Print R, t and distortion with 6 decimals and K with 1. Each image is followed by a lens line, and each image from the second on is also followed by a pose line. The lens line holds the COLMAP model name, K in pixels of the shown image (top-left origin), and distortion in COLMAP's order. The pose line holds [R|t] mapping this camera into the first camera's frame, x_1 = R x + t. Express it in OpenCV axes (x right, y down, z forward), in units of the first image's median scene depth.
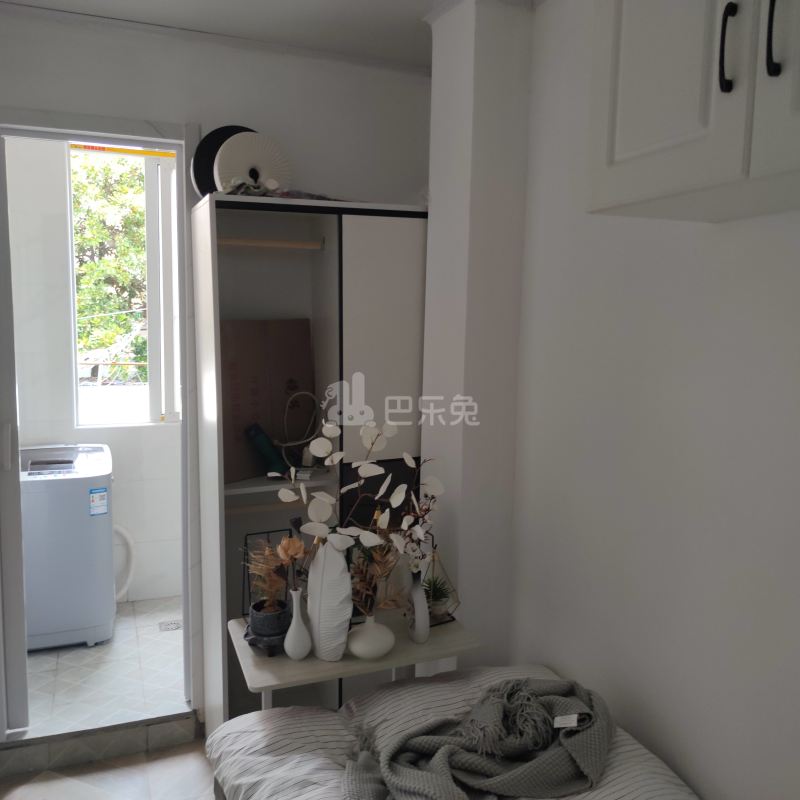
lens RADIAL K [[747.0, 0, 388.1], [0, 747.0, 398.9], [0, 0, 1]] dist [0.081029, -0.110754]
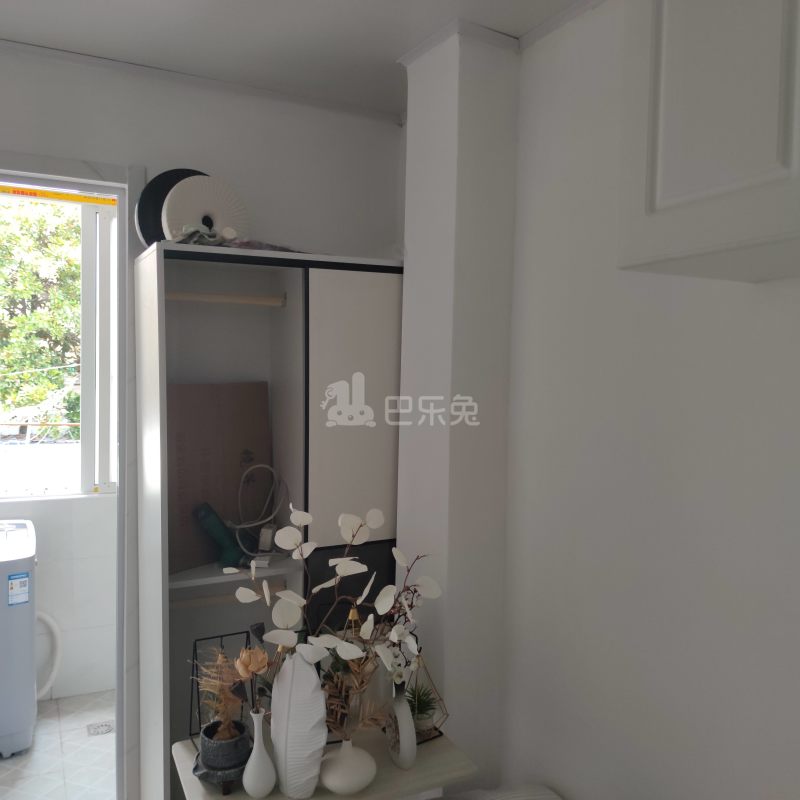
lens RADIAL K [[753.4, 0, 397.5], [0, 753.4, 405.2], [0, 0, 1]] dist [0.058082, -0.069949]
pose [[0.996281, -0.002117, 0.086143, -0.033101], [0.007678, 0.997903, -0.064266, -0.023892], [-0.085827, 0.064689, 0.994208, 0.107680]]
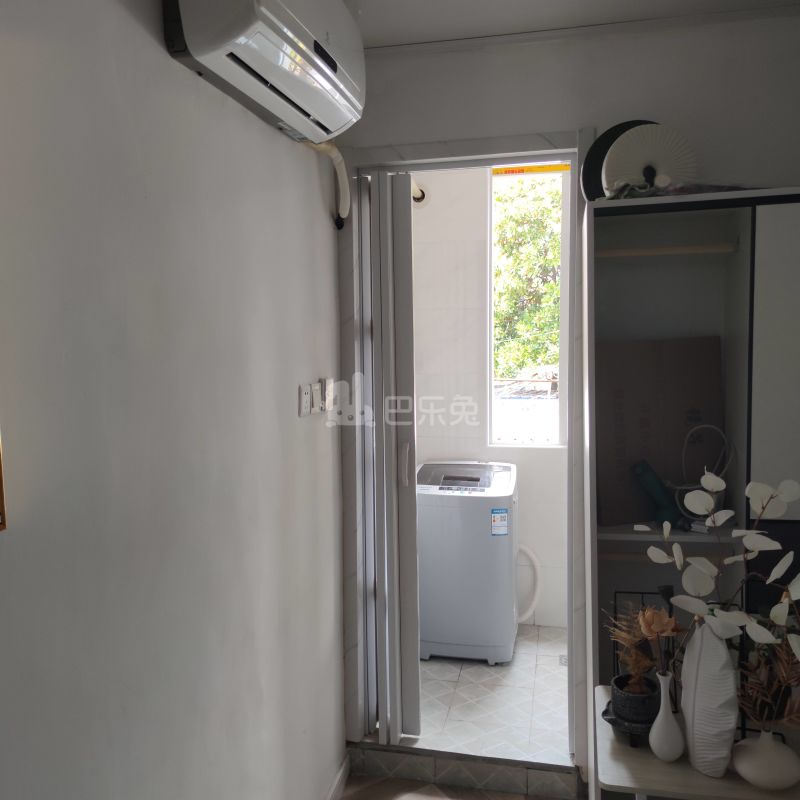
lens RADIAL K [[747.0, 0, 388.1], [0, 747.0, 398.9], [0, 0, 1]] dist [0.081029, -0.110754]
pose [[0.832327, 0.024253, -0.553754, 0.061739], [-0.034635, 0.999366, -0.008288, -0.021552], [0.553202, 0.026078, 0.832639, 0.121866]]
